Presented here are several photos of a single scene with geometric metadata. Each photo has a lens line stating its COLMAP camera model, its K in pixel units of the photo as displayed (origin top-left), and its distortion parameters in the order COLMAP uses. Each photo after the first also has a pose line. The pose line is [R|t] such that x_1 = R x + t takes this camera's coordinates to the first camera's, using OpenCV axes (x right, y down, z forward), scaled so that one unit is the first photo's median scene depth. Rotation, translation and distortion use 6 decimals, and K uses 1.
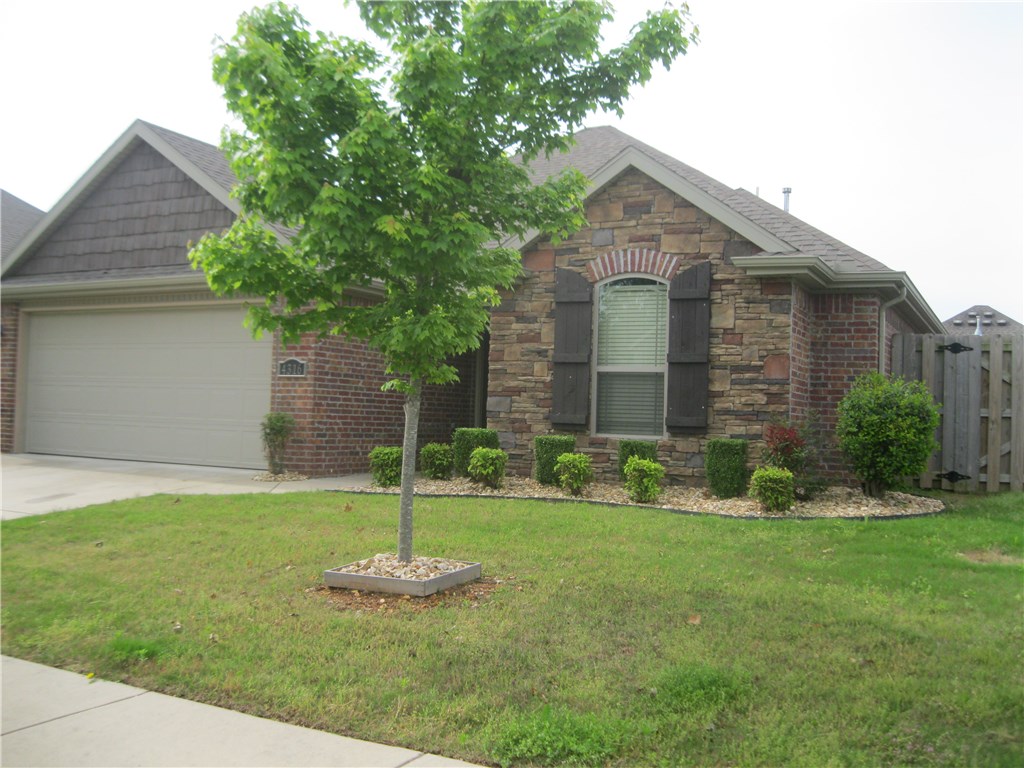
lens RADIAL K [[1040.1, 0, 509.1], [0, 1040.1, 386.0], [0, 0, 1]] dist [-0.109555, 0.000000]
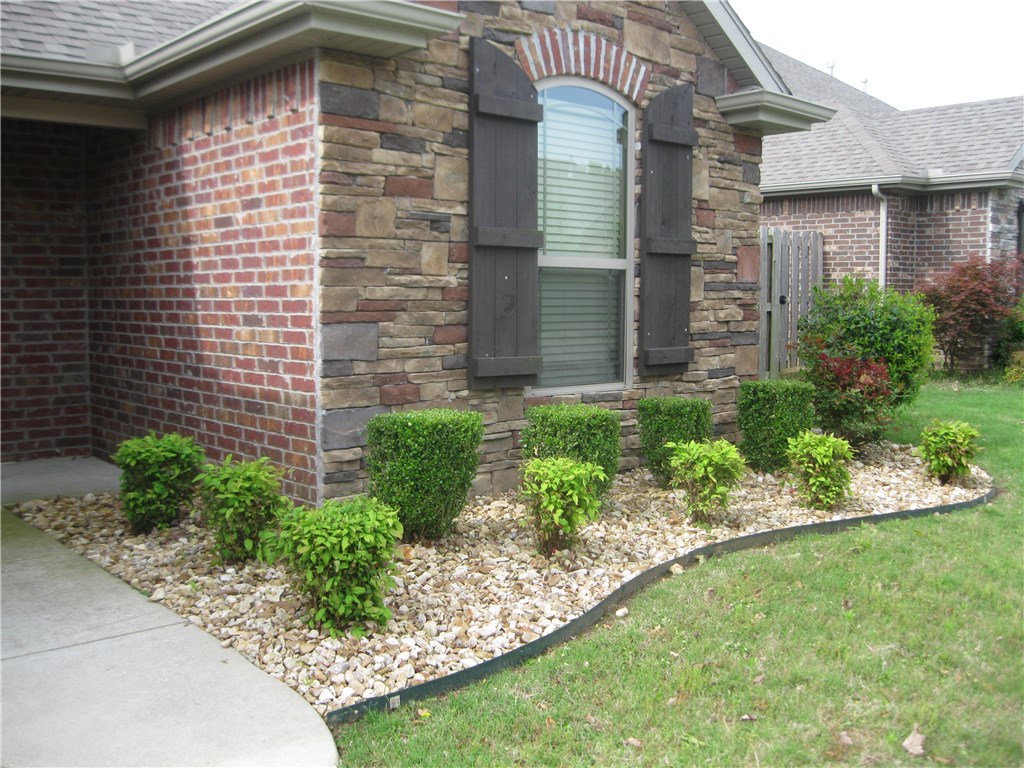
lens RADIAL K [[1040.1, 0, 519.9], [0, 1040.1, 376.9], [0, 0, 1]] dist [-0.109555, 0.000000]
pose [[0.358520, -0.102856, 0.927838, -0.388389], [-0.024827, 0.992509, 0.119618, -0.020790], [-0.933192, -0.065921, 0.353281, 0.830658]]
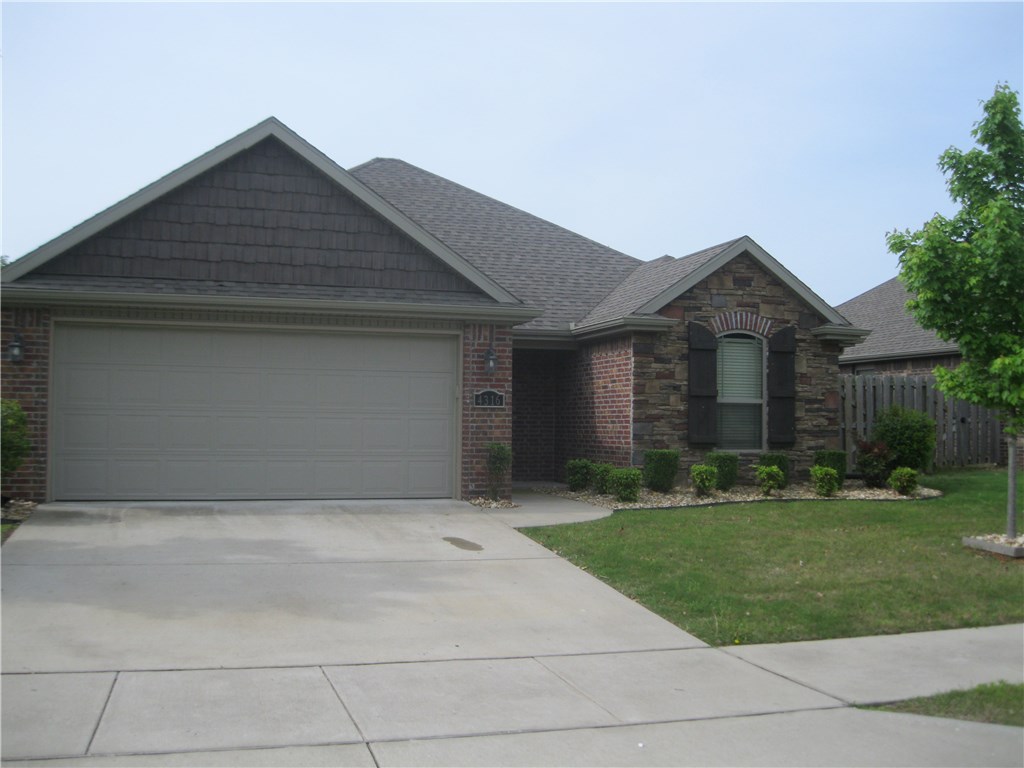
lens RADIAL K [[1040.1, 0, 515.7], [0, 1040.1, 382.9], [0, 0, 1]] dist [-0.109555, 0.000000]
pose [[0.703621, 0.002367, 0.710572, -1.036739], [-0.010071, 0.999927, 0.006641, -0.045382], [-0.710504, -0.011829, 0.703593, 0.257339]]
